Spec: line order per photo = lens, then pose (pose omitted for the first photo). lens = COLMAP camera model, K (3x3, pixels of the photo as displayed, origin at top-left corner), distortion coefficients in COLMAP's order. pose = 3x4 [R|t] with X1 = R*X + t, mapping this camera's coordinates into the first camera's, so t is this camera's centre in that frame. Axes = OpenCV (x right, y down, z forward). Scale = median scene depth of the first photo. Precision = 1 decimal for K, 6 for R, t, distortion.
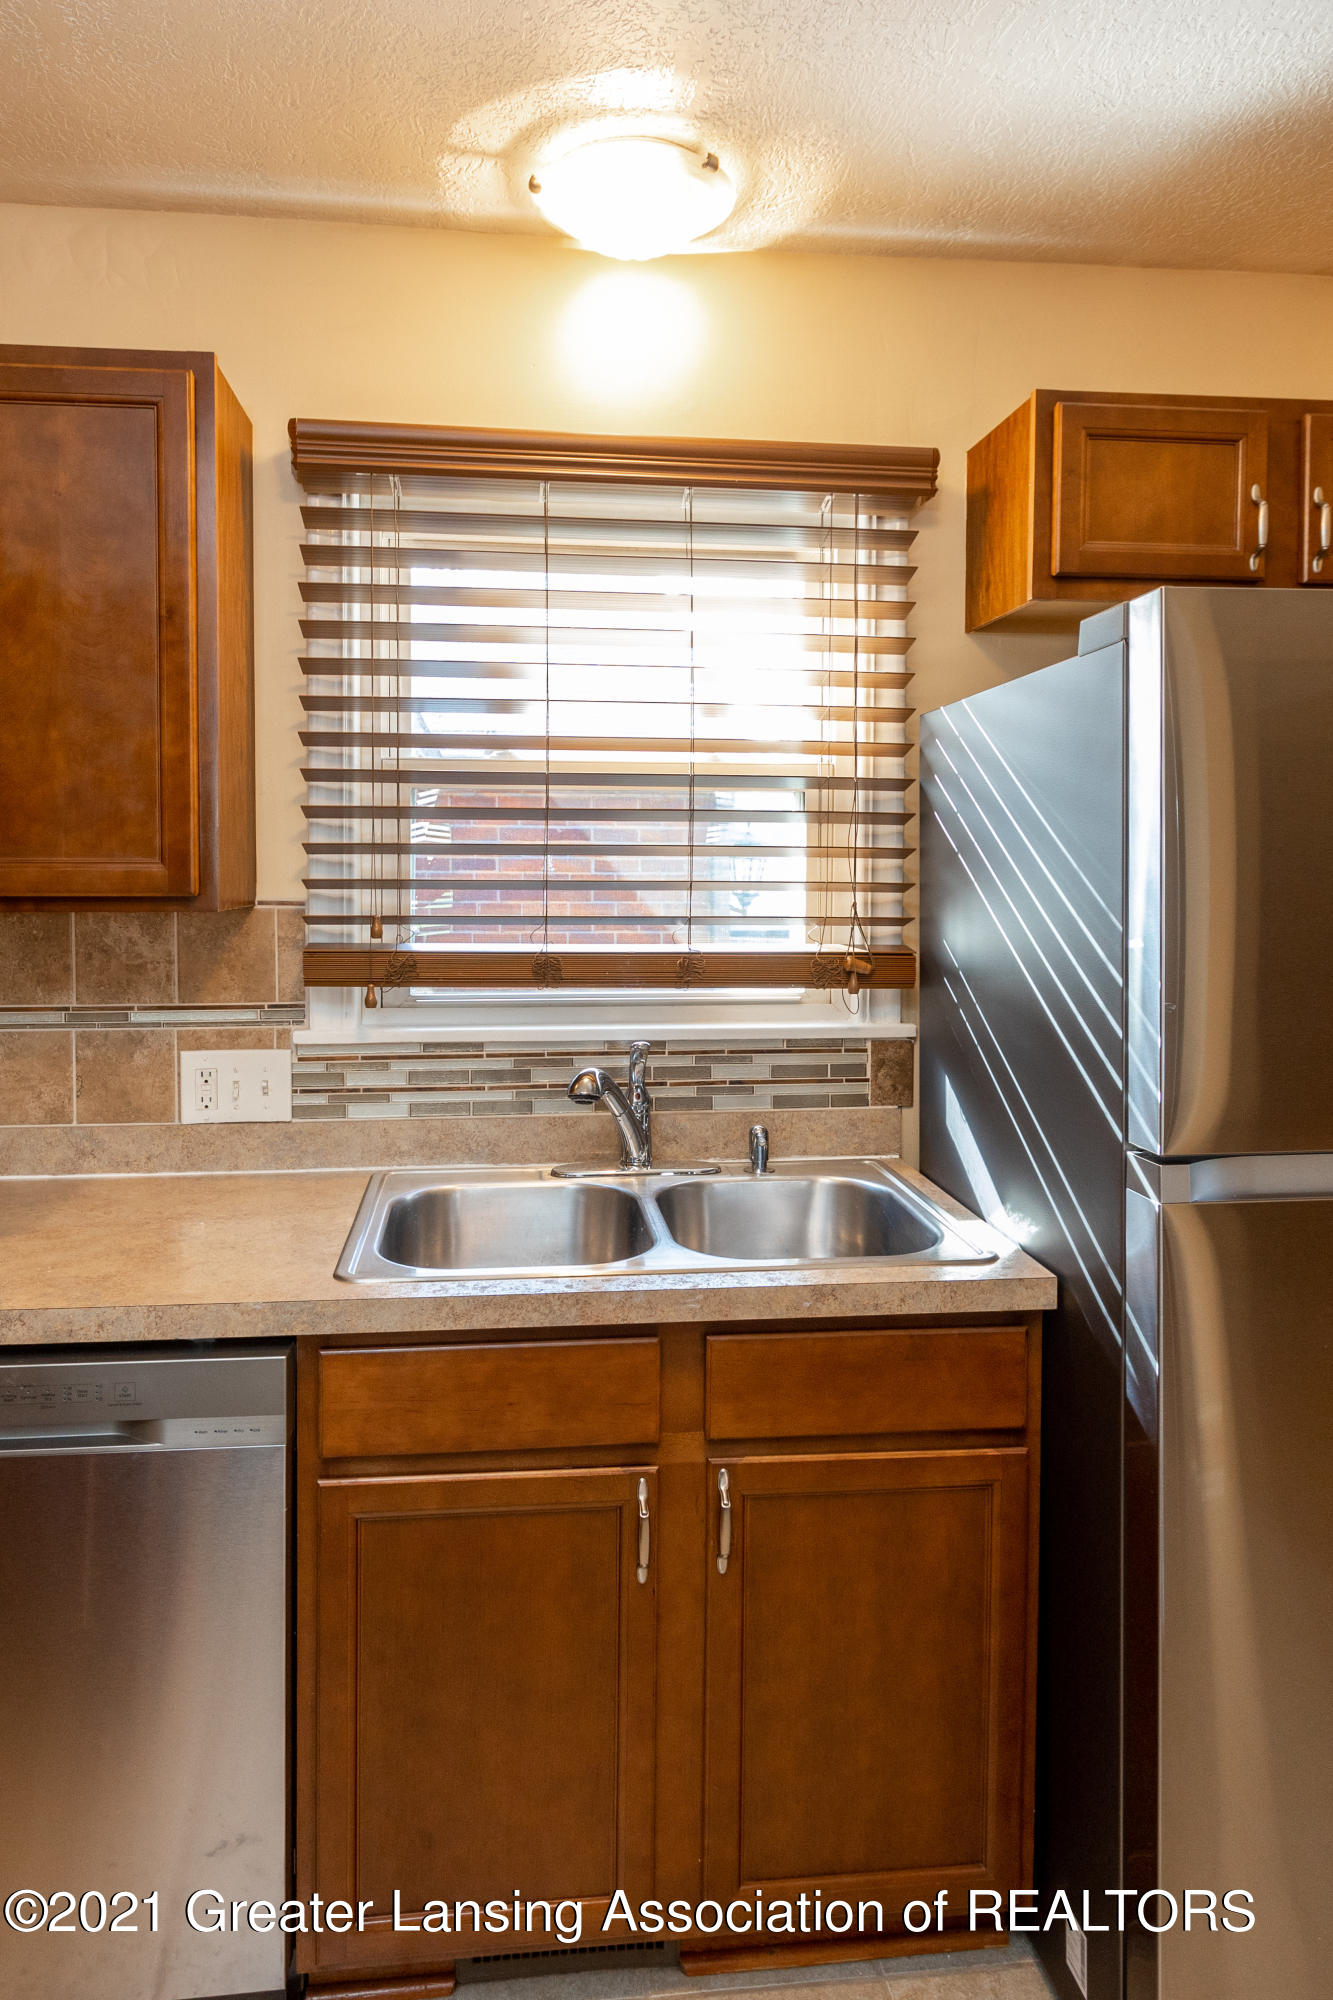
lens RADIAL K [[1312.4, 0, 658.7], [0, 1312.4, 923.2], [0, 0, 1]] dist [0.010569, -0.003561]
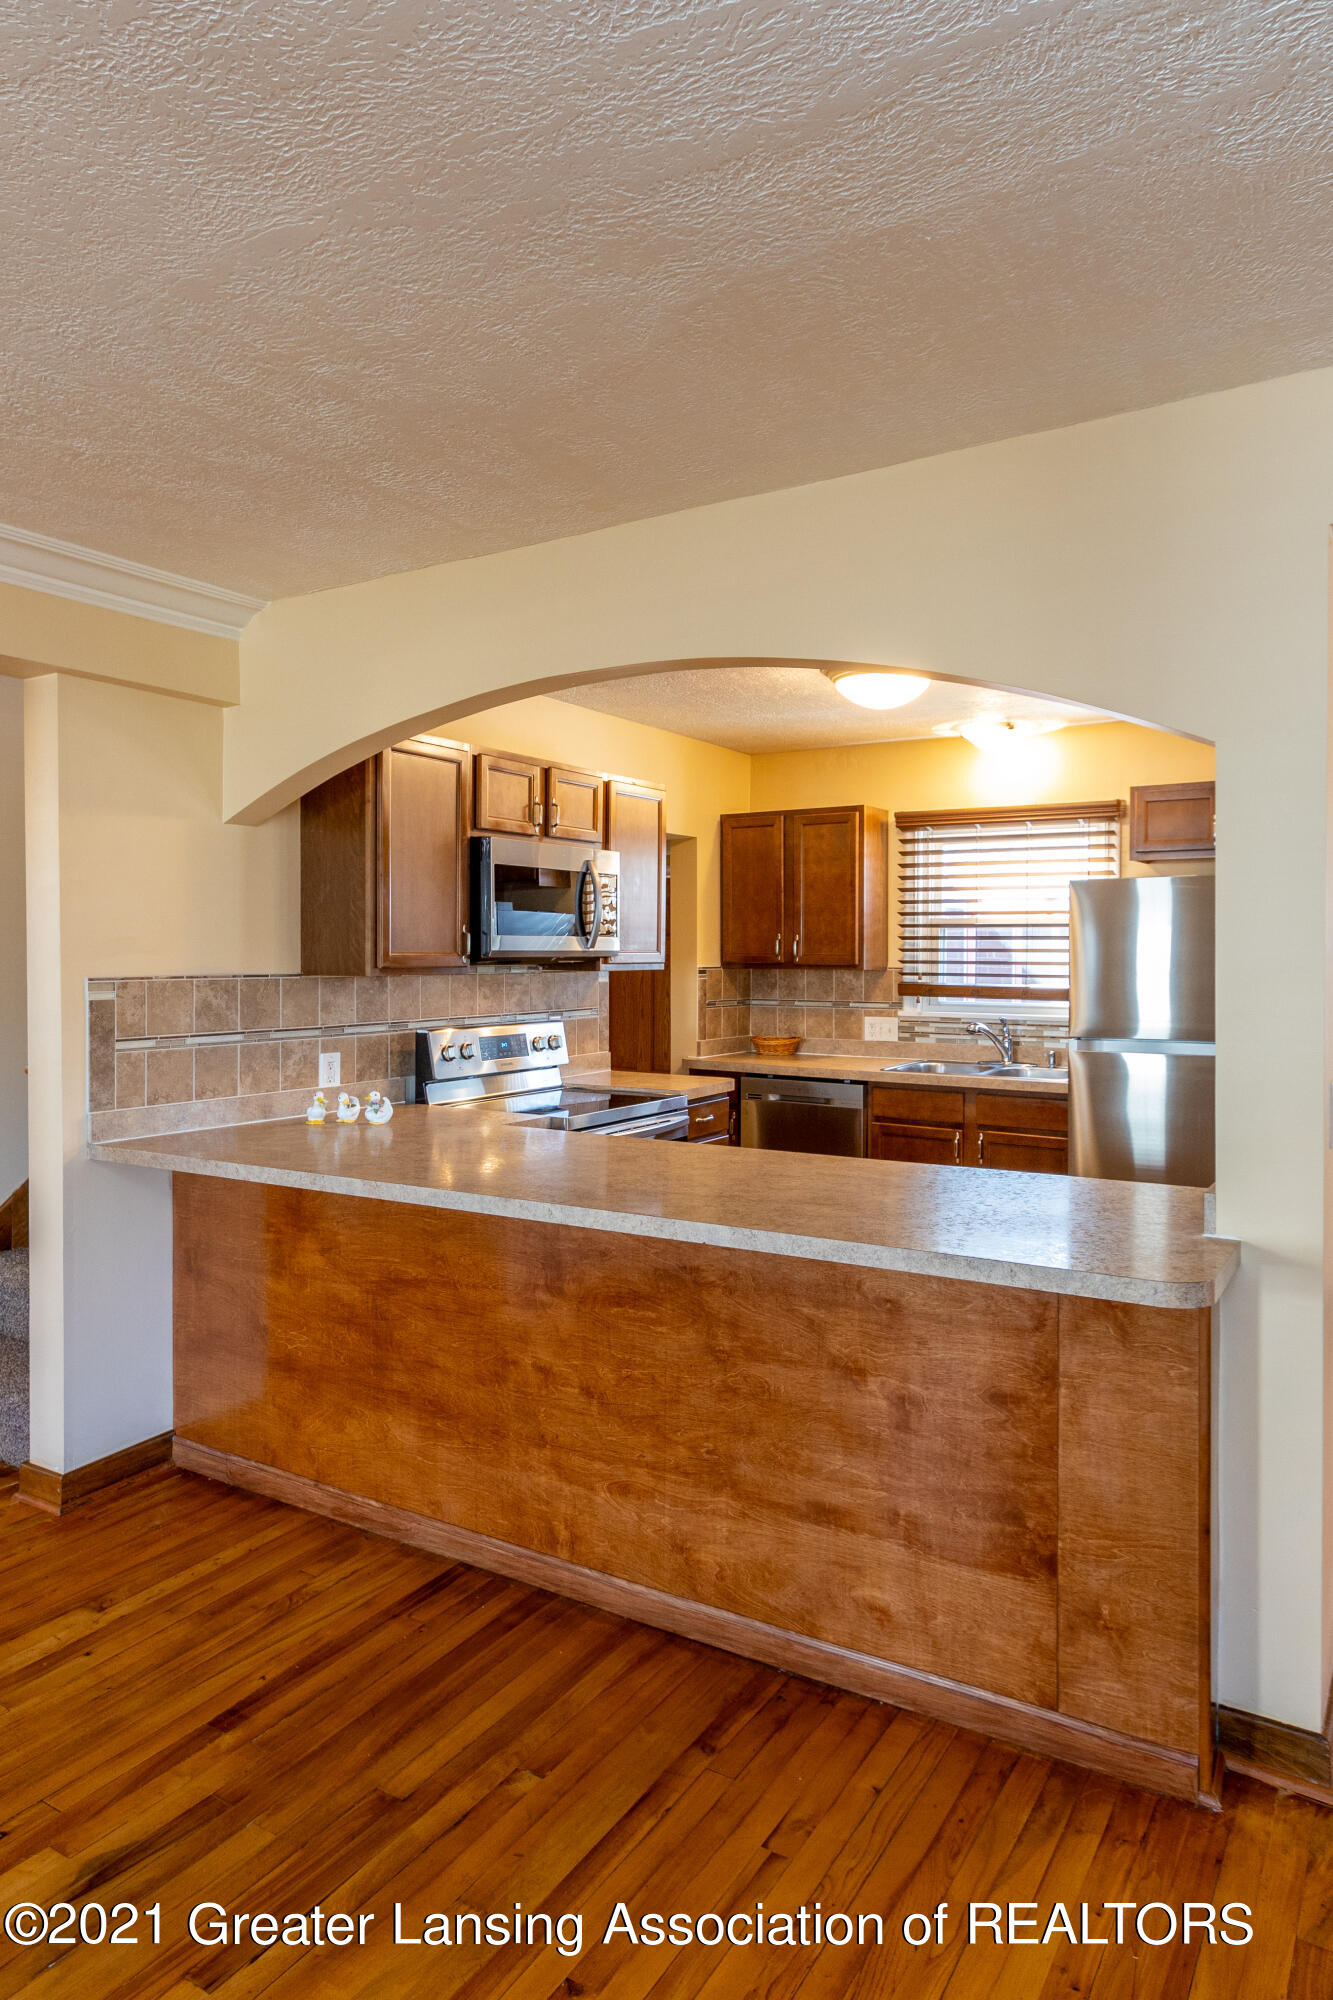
lens RADIAL K [[1244.5, 0, 664.7], [0, 1244.5, 969.1], [0, 0, 1]] dist [0.006919, -0.001576]
pose [[0.780289, 0.006221, -0.625388, 1.082429], [-0.026868, 0.999361, -0.023582, 0.067750], [0.624842, 0.035204, 0.779958, -1.549602]]
